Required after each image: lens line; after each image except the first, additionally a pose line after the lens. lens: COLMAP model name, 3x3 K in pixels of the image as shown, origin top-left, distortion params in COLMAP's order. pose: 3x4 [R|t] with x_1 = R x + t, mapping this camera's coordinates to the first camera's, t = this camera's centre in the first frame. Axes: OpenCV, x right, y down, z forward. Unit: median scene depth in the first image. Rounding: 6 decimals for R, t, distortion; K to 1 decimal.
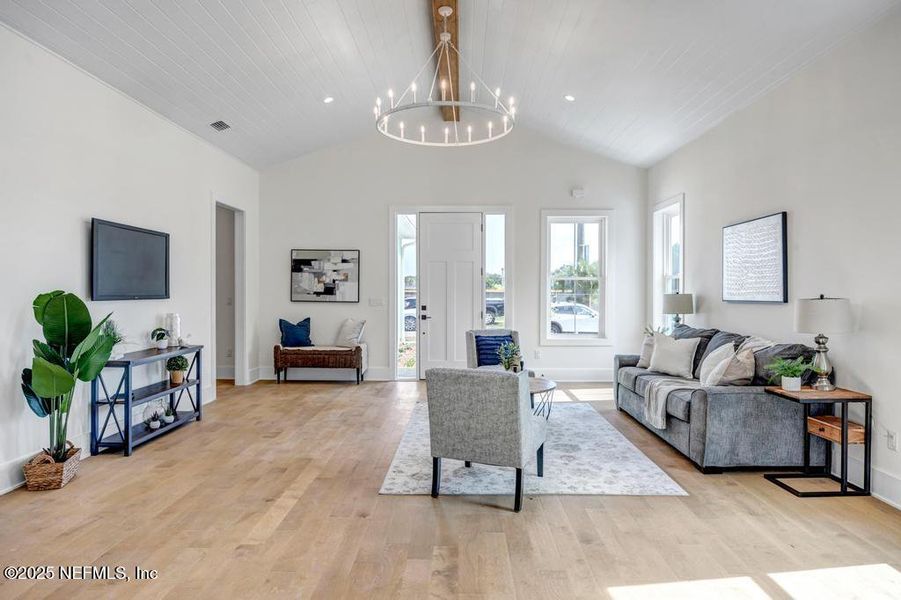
lens RADIAL K [[520.7, 0, 441.9], [0, 520.7, 295.5], [0, 0, 1]] dist [-0.002760, 0.000163]
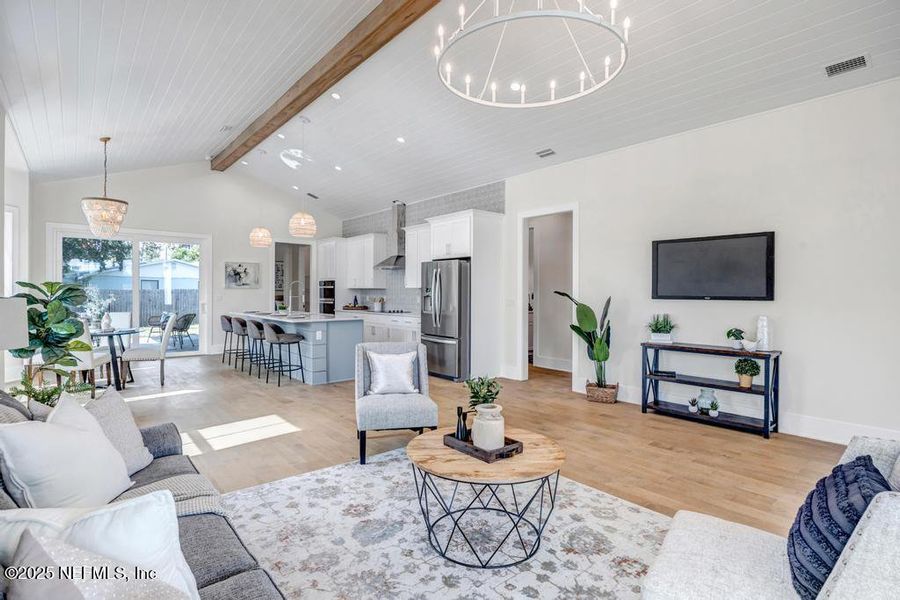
lens RADIAL K [[454.5, 0, 451.2], [0, 454.5, 297.4], [0, 0, 1]] dist [-0.011954, 0.000388]
pose [[-0.740102, -0.000364, -0.672495, 0.313633], [-0.012953, 0.999822, 0.013715, -0.002211], [0.672370, 0.018861, -0.739975, 0.845749]]
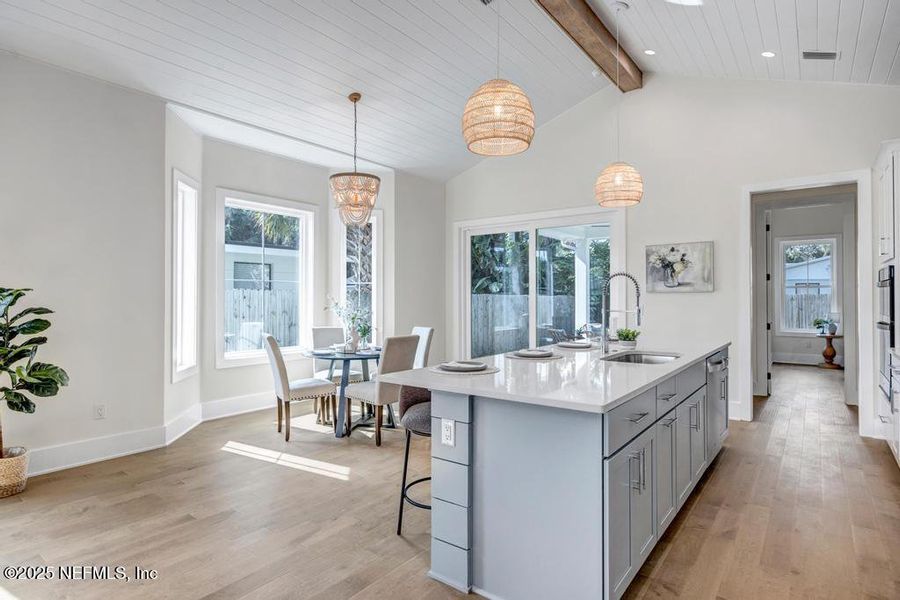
lens RADIAL K [[488.7, 0, 448.5], [0, 488.7, 295.8], [0, 0, 1]] dist [-0.007266, 0.000247]
pose [[-0.815488, -0.001707, 0.578772, -0.237947], [0.002011, 0.999981, 0.005783, -0.002094], [-0.578771, 0.005880, -0.815469, 0.308135]]
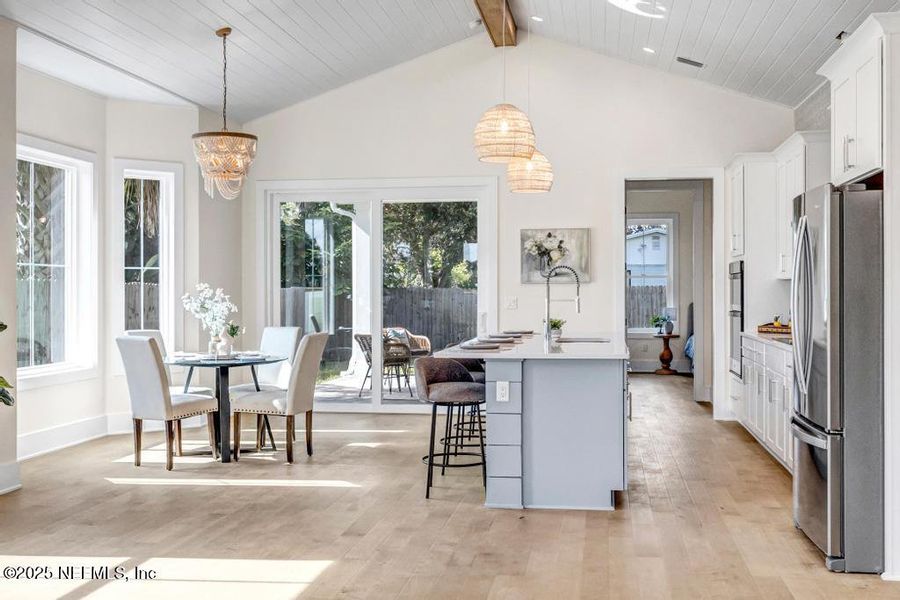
lens RADIAL K [[991.0, 0, 454.3], [0, 991.0, 297.2], [0, 0, 1]] dist [-0.024947, 0.000000]
pose [[-0.993019, -0.003450, 0.117903, -0.121498], [-0.001748, 0.999893, 0.014534, -0.002660], [-0.117940, 0.014226, -0.992919, 0.834457]]
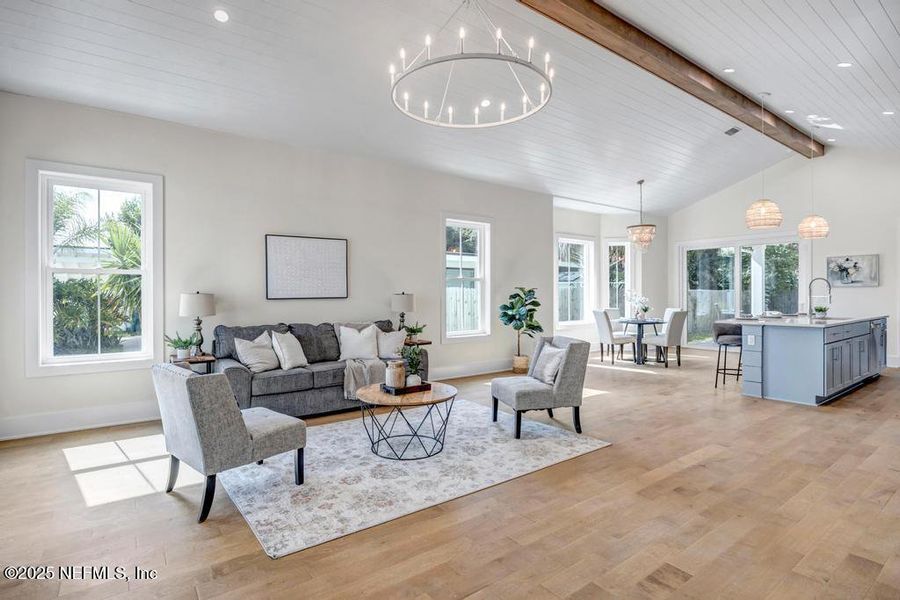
lens RADIAL K [[454.5, 0, 444.9], [0, 454.5, 296.9], [0, 0, 1]] dist [-0.011954, 0.000388]
pose [[-0.617255, -0.006523, 0.786737, -0.335241], [0.009365, 0.999834, 0.015637, -0.004276], [-0.786708, 0.017020, -0.617091, 0.901933]]
